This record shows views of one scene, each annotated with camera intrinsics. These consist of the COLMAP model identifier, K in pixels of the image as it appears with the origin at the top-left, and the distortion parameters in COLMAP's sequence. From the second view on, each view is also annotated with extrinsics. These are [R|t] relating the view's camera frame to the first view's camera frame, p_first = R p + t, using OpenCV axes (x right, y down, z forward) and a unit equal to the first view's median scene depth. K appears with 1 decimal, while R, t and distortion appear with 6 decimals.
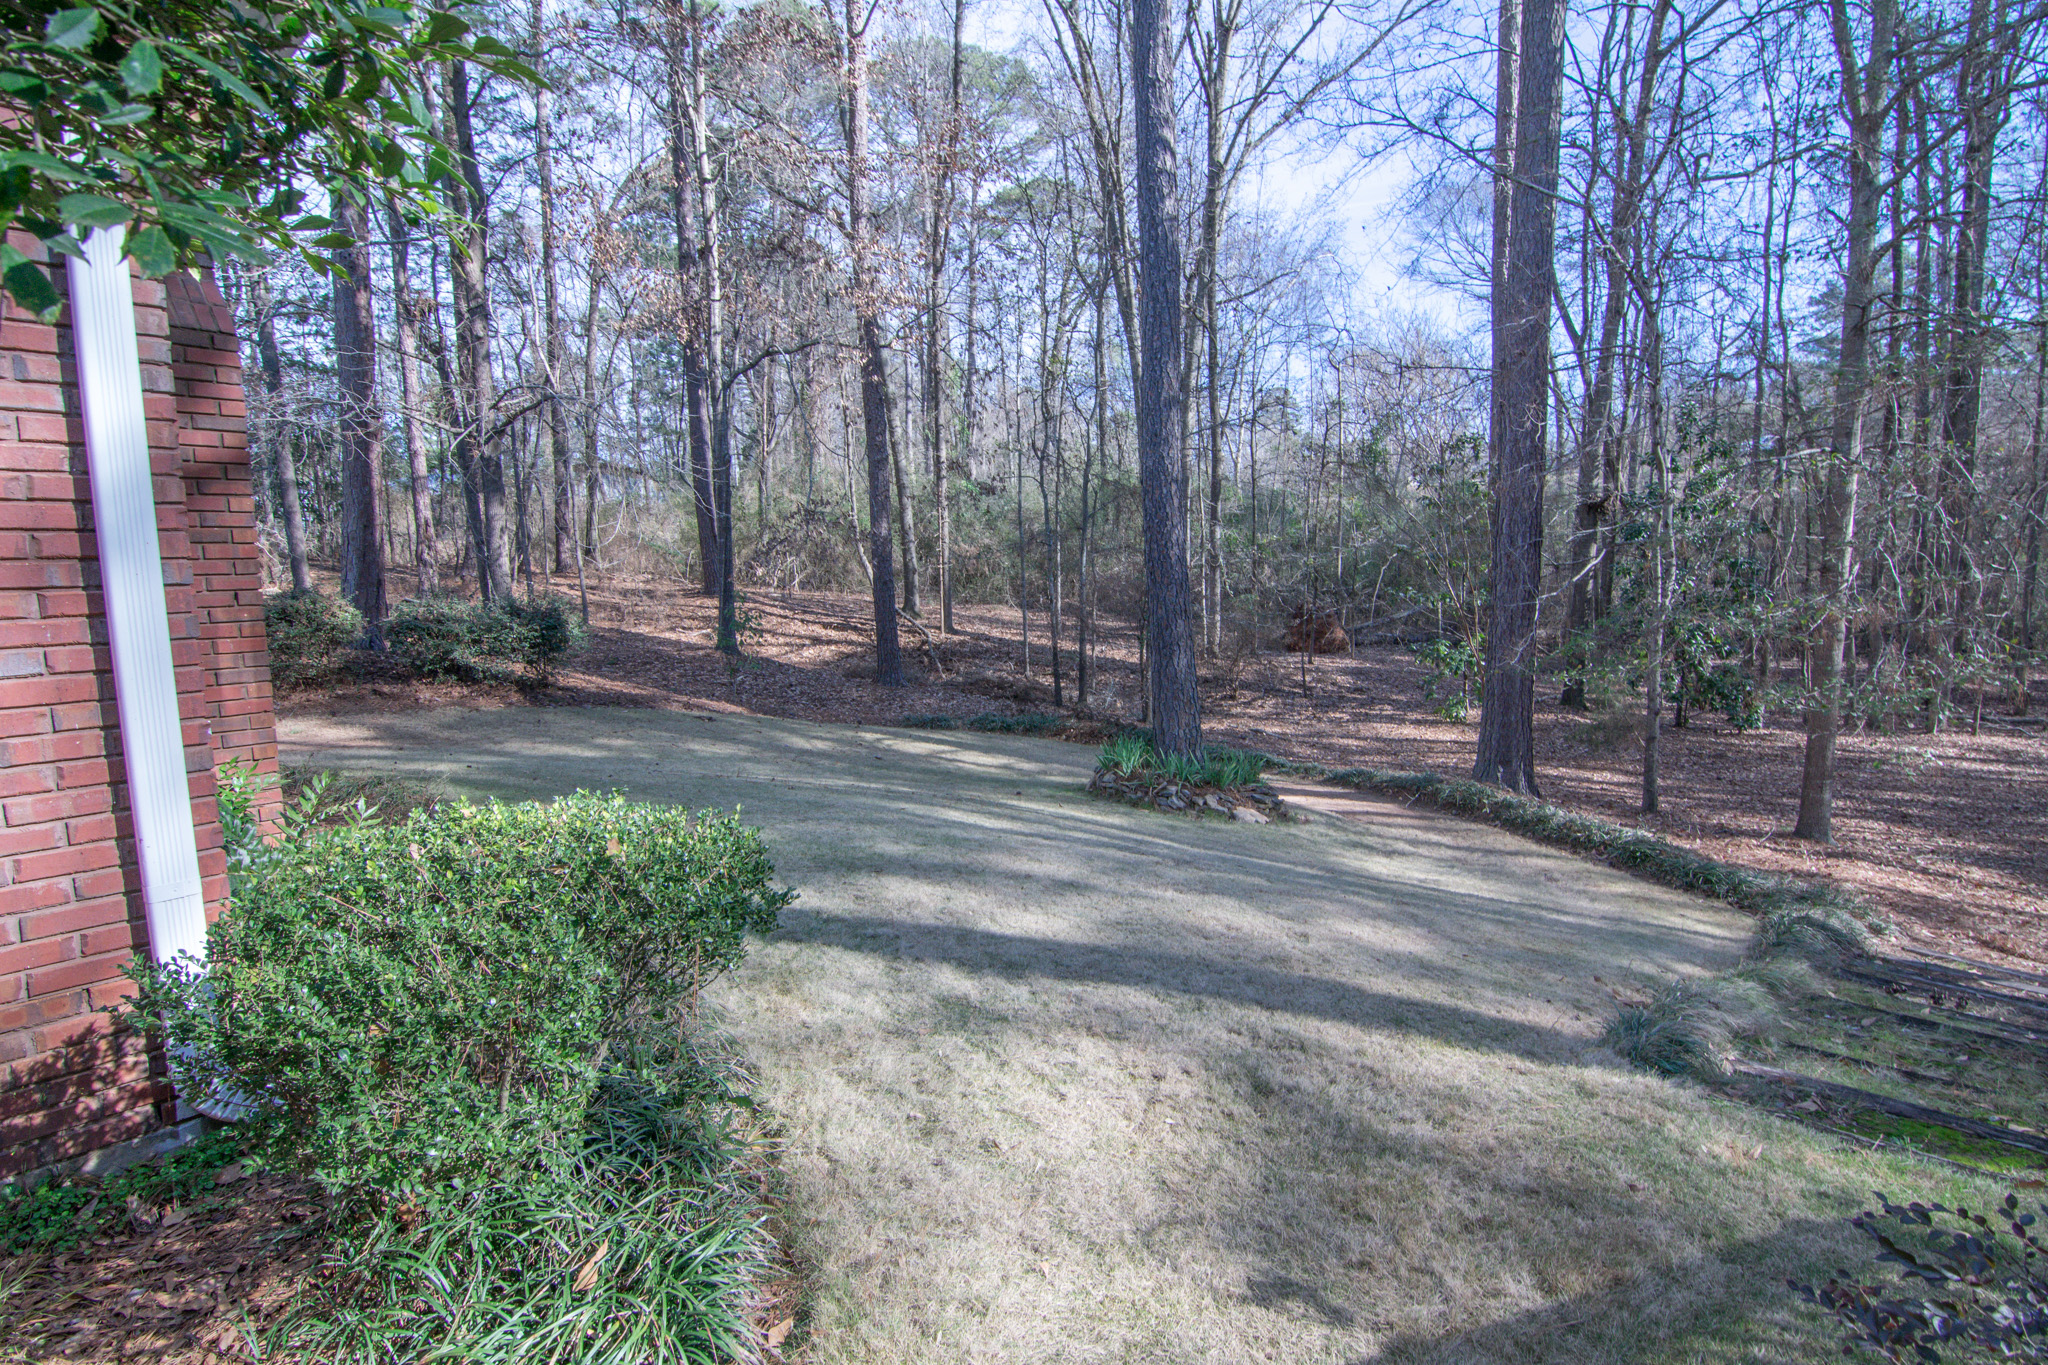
lens RADIAL K [[988.7, 0, 1035.1], [0, 988.7, 683.4], [0, 0, 1]] dist [0.003772, -0.019304]
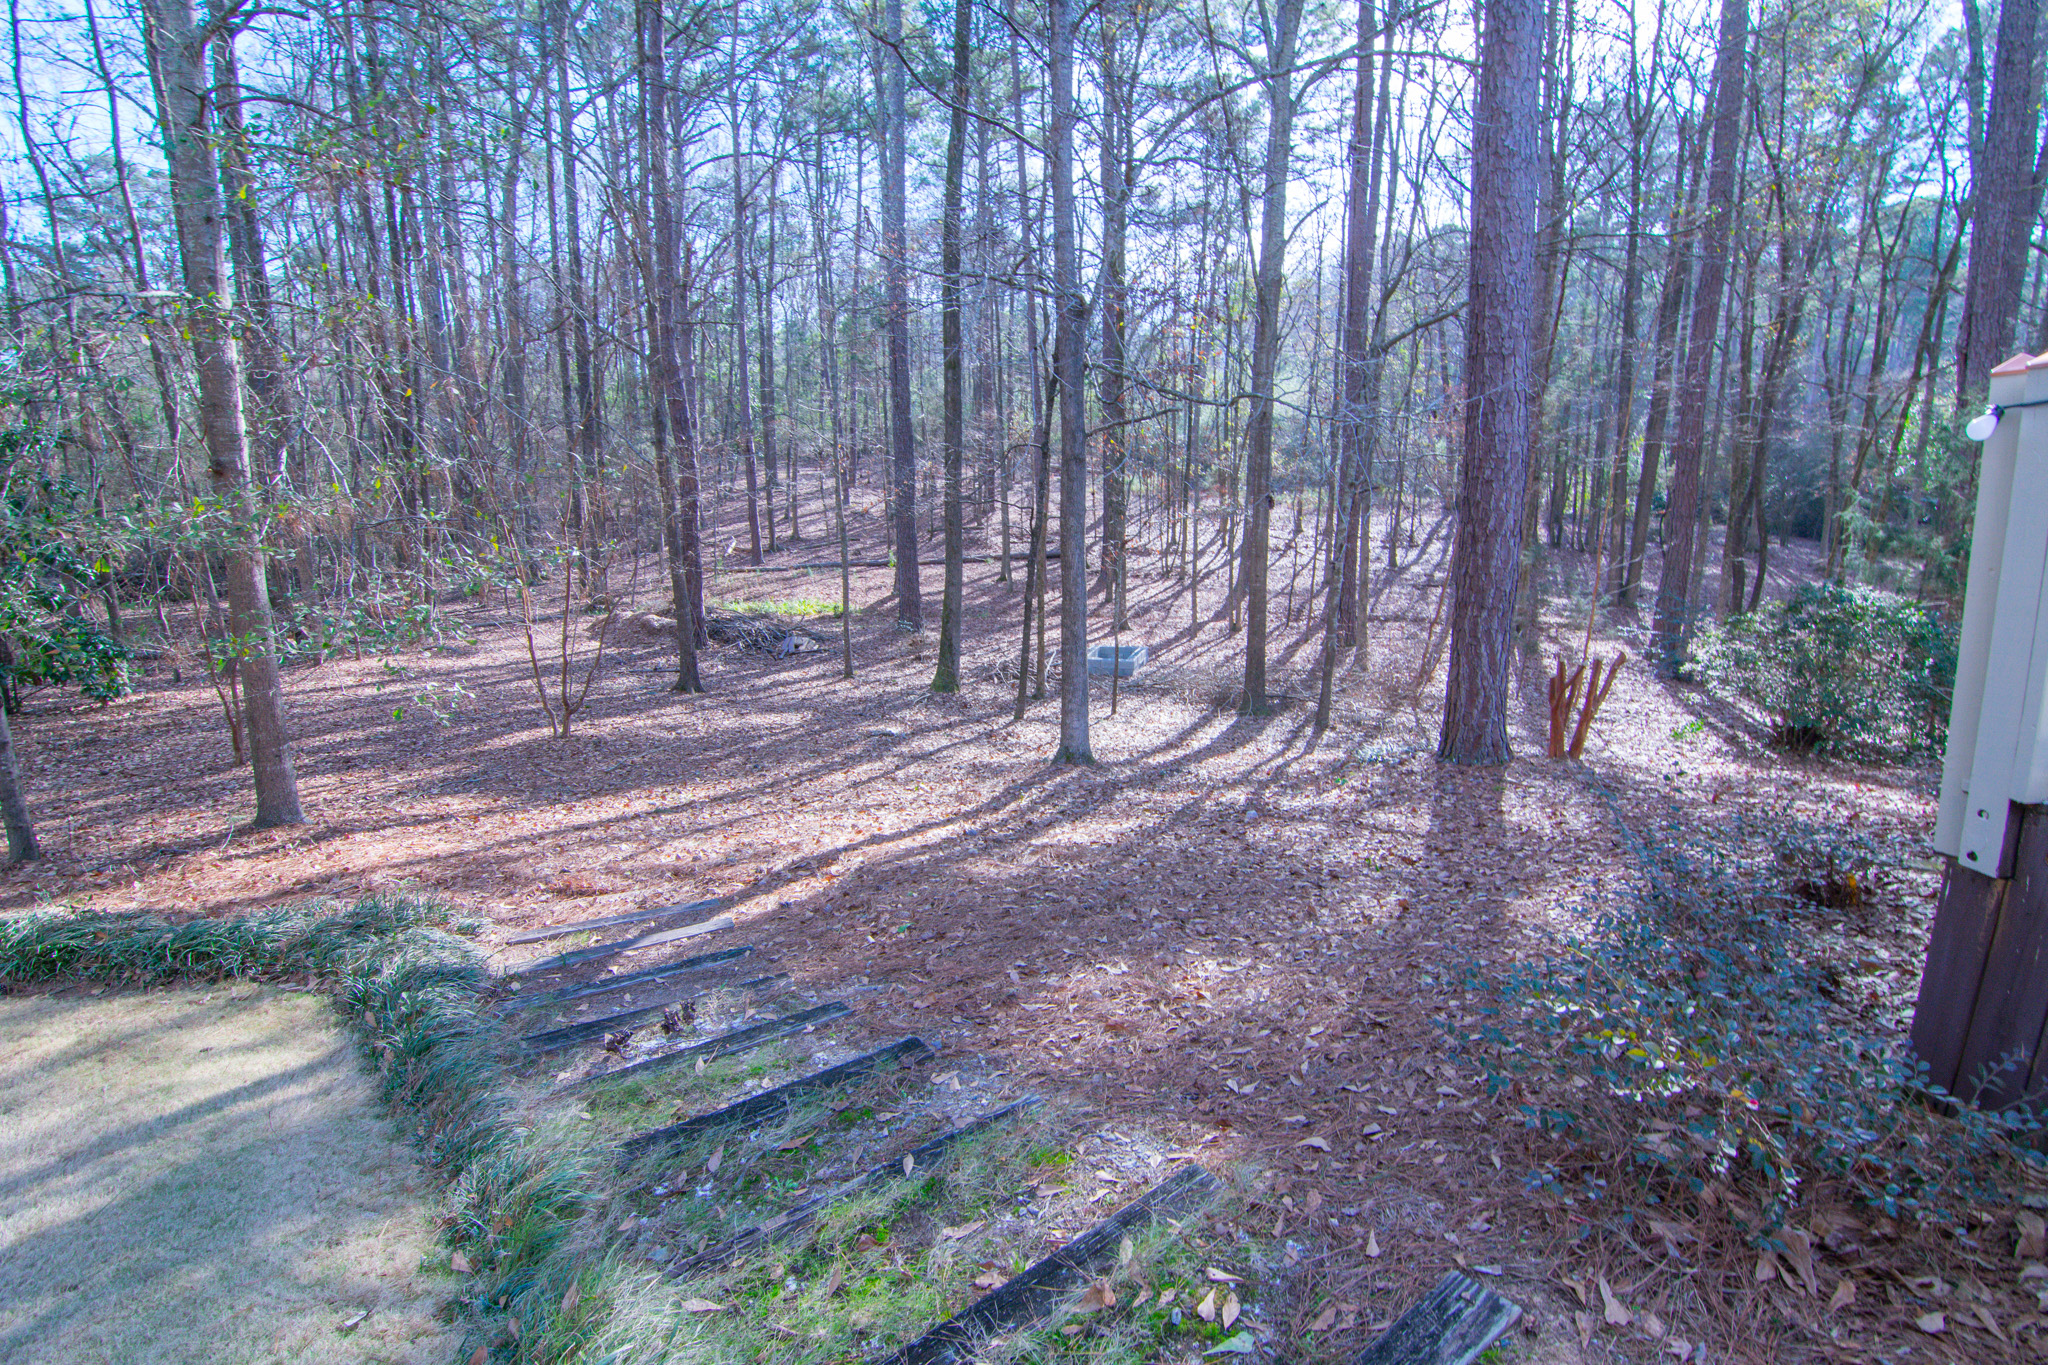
lens RADIAL K [[988.7, 0, 1035.1], [0, 988.7, 683.4], [0, 0, 1]] dist [0.003772, -0.019304]
pose [[0.145965, -0.177435, 0.973248, 0.189886], [0.121586, 0.979544, 0.160347, -0.001318], [-0.981790, 0.094928, 0.164553, 0.366038]]
